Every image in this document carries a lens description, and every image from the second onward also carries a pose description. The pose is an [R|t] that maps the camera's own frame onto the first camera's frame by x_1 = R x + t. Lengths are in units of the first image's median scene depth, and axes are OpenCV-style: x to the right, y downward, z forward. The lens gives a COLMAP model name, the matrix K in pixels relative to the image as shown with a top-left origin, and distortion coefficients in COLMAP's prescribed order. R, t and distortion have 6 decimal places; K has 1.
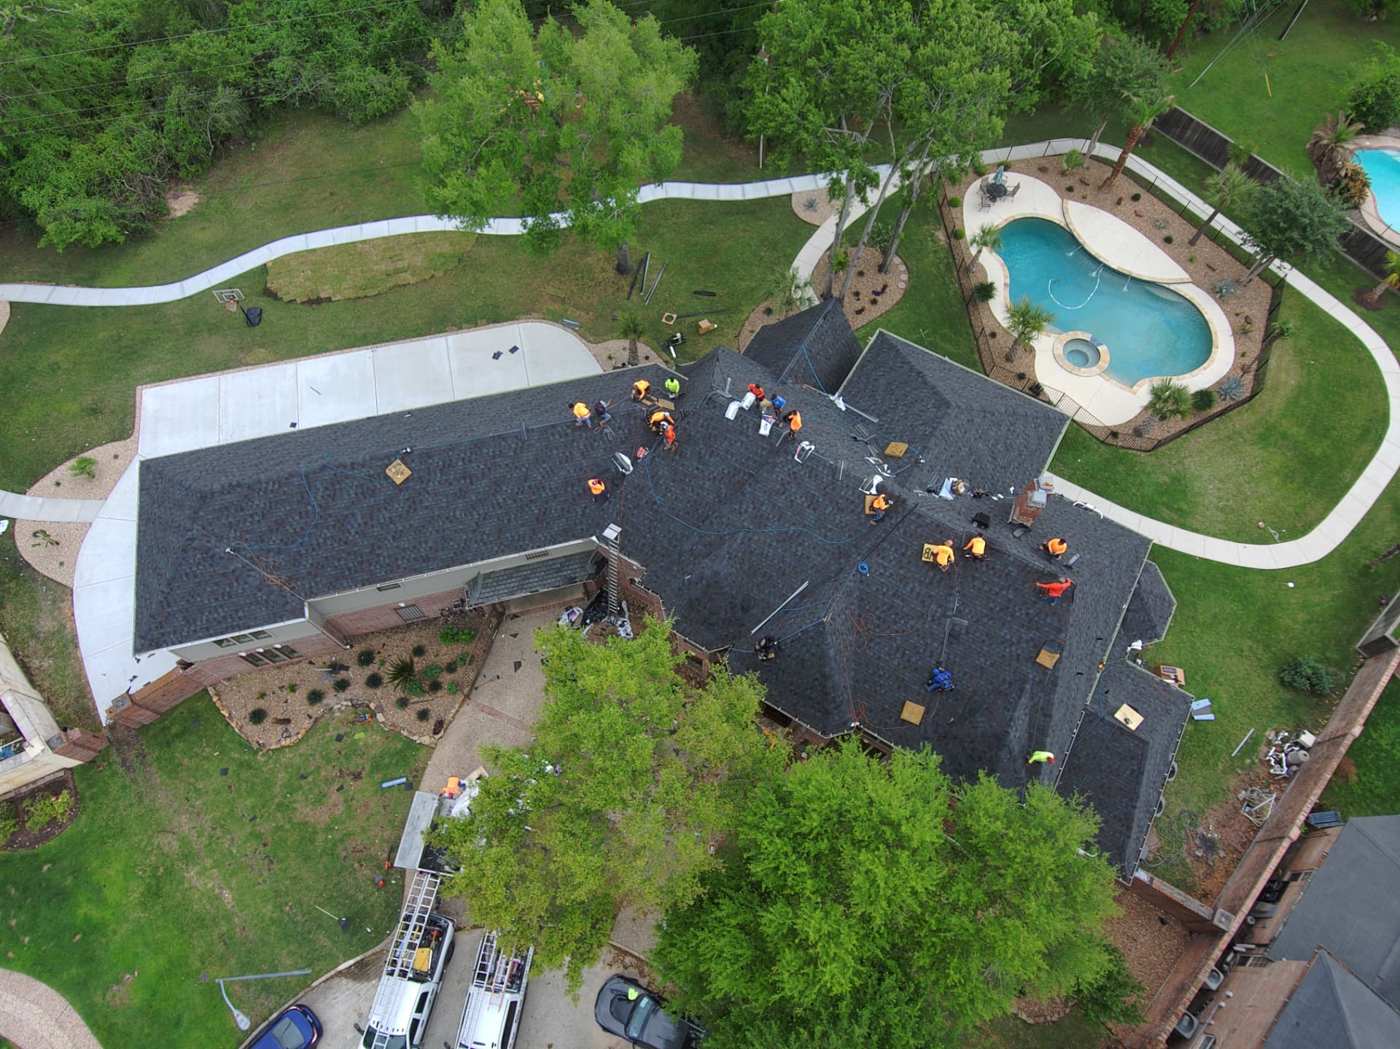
lens RADIAL K [[837.2, 0, 700.0], [0, 837.2, 524.5], [0, 0, 1]] dist [0.055975, -0.079674]
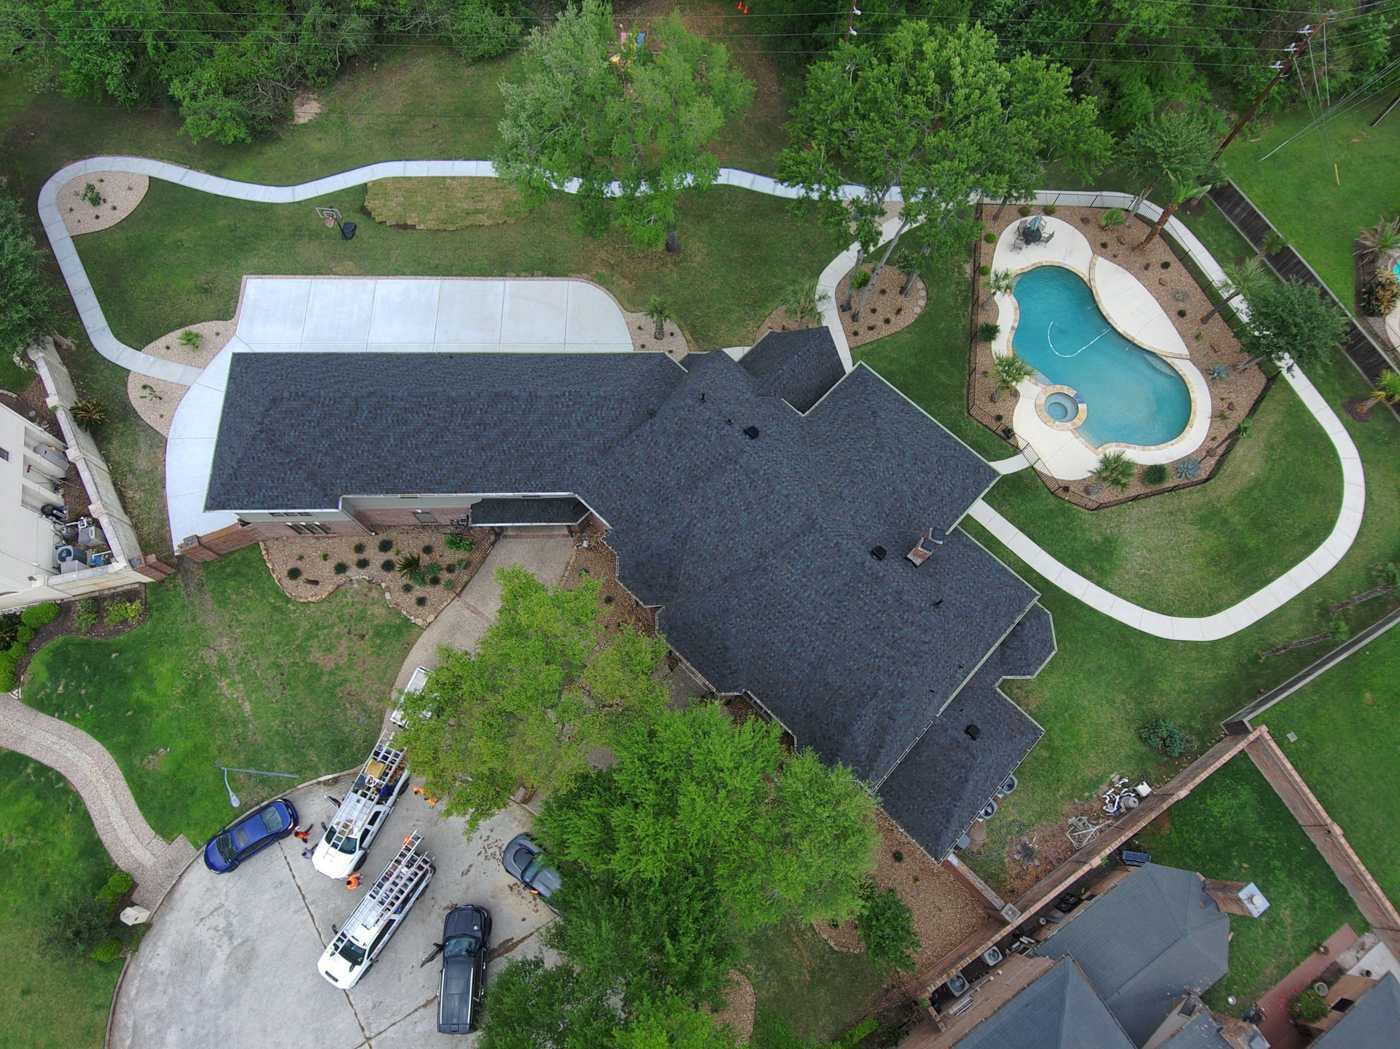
lens RADIAL K [[842.0, 0, 700.0], [0, 842.0, 524.5], [0, 0, 1]] dist [0.061331, -0.078740]
pose [[0.974744, 0.210792, -0.073769, 0.122269], [-0.201993, 0.973034, 0.111372, -0.092709], [0.095256, -0.093658, 0.991037, -0.158859]]
